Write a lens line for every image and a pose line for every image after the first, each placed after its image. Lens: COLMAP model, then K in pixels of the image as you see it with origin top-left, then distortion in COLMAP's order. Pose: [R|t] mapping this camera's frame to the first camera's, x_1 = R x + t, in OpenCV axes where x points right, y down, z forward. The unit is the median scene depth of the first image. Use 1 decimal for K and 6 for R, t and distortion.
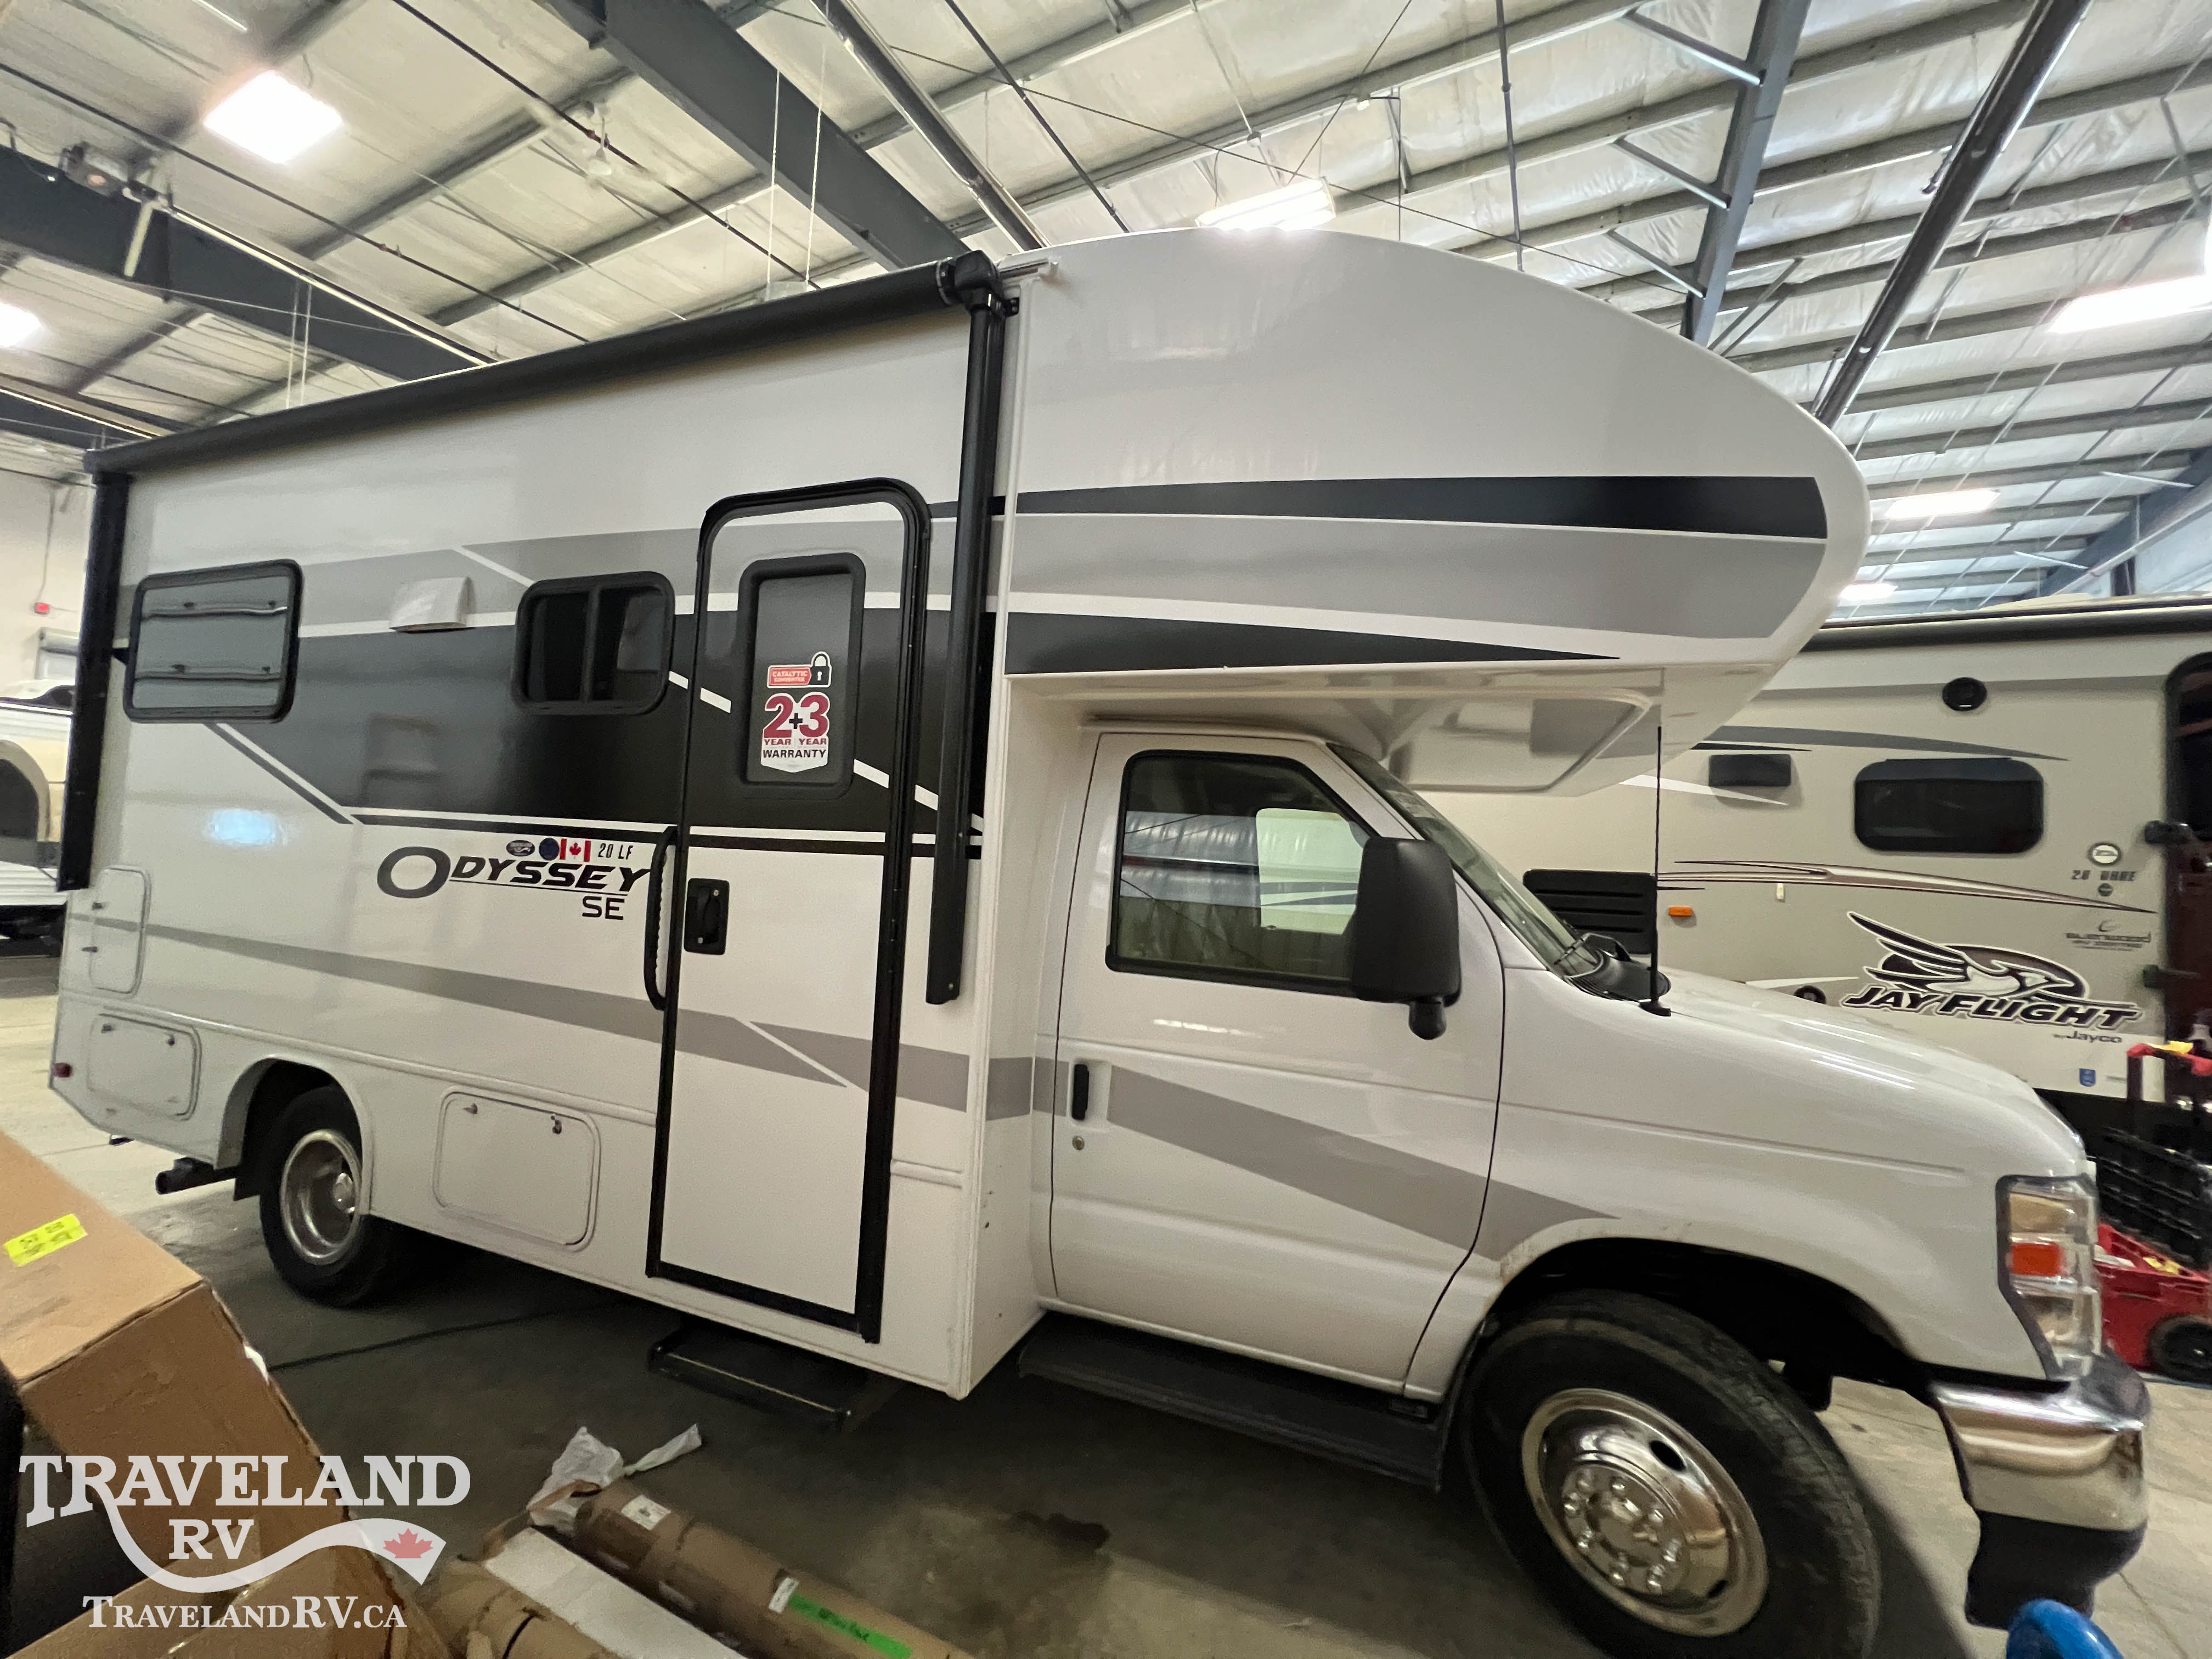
lens RADIAL K [[882.5, 0, 1102.9], [0, 882.5, 824.8], [0, 0, 1]] dist [0.001155, 0.000188]
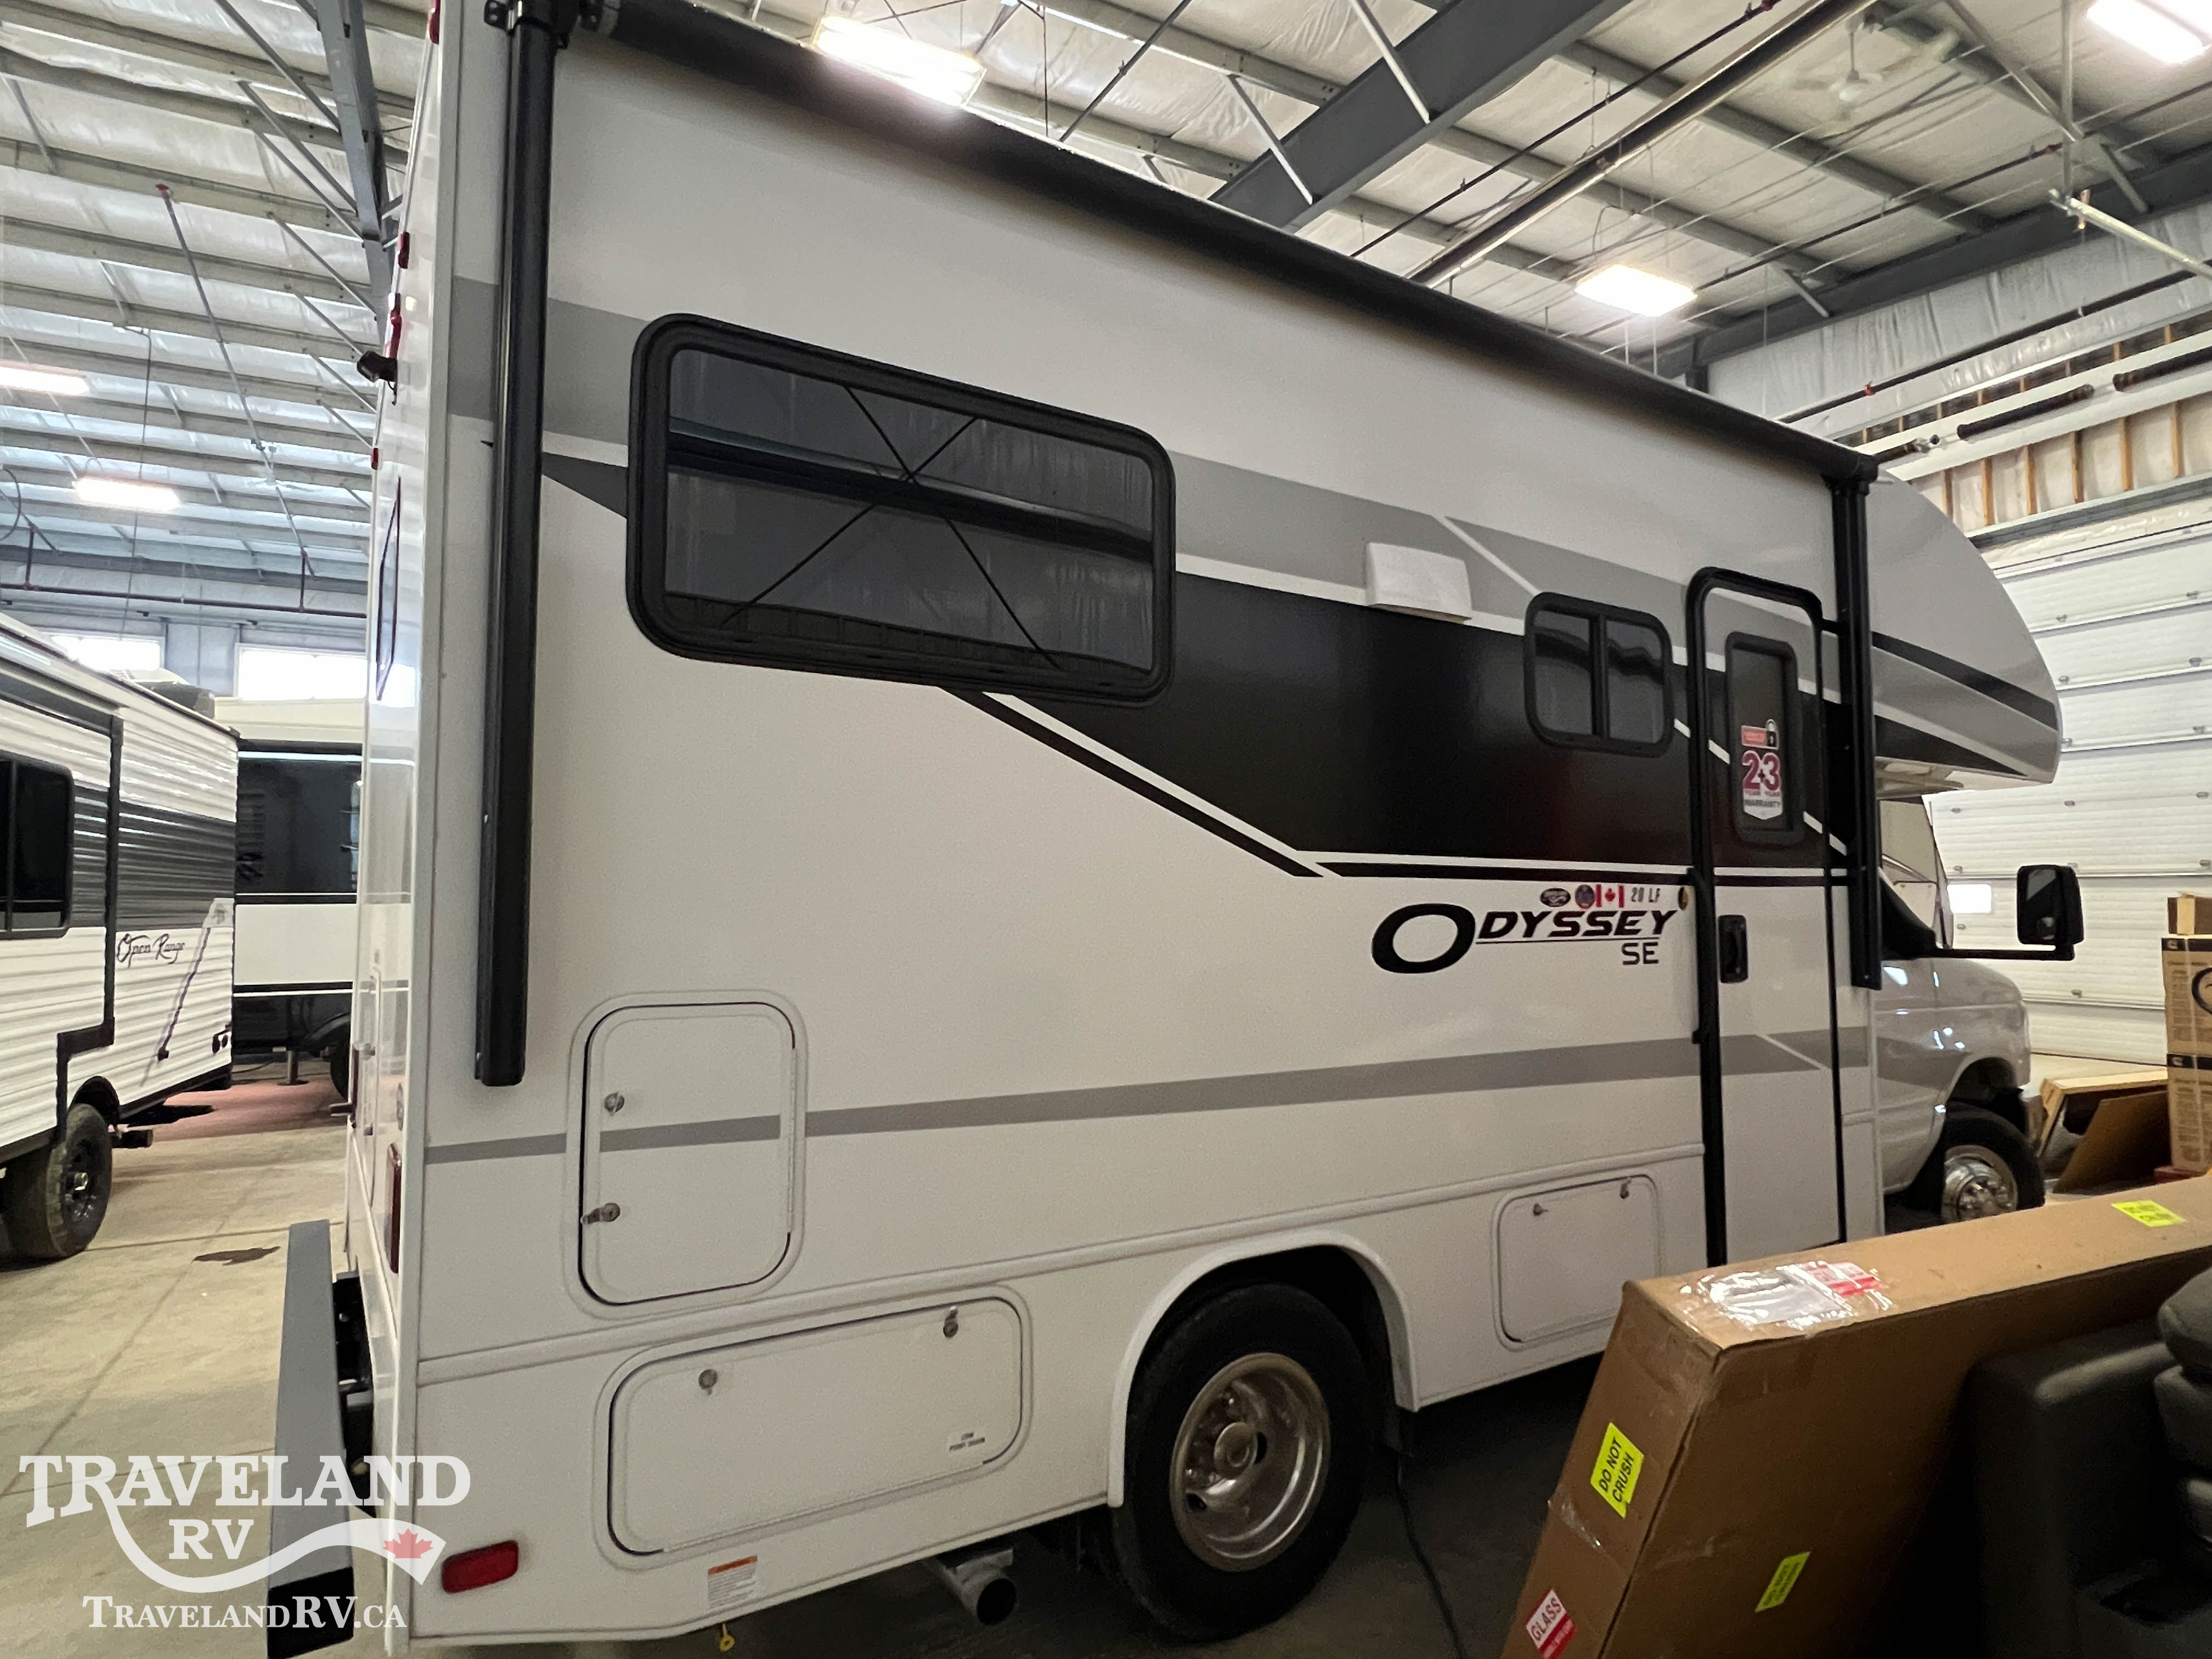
lens RADIAL K [[1237.8, 0, 1106.4], [0, 1237.8, 827.4], [0, 0, 1]] dist [-0.018463, -0.000353]
pose [[0.596251, 0.000422, 0.802798, -2.027179], [0.003283, 0.999990, -0.002964, -0.043164], [-0.802791, 0.004403, 0.596244, 0.668813]]
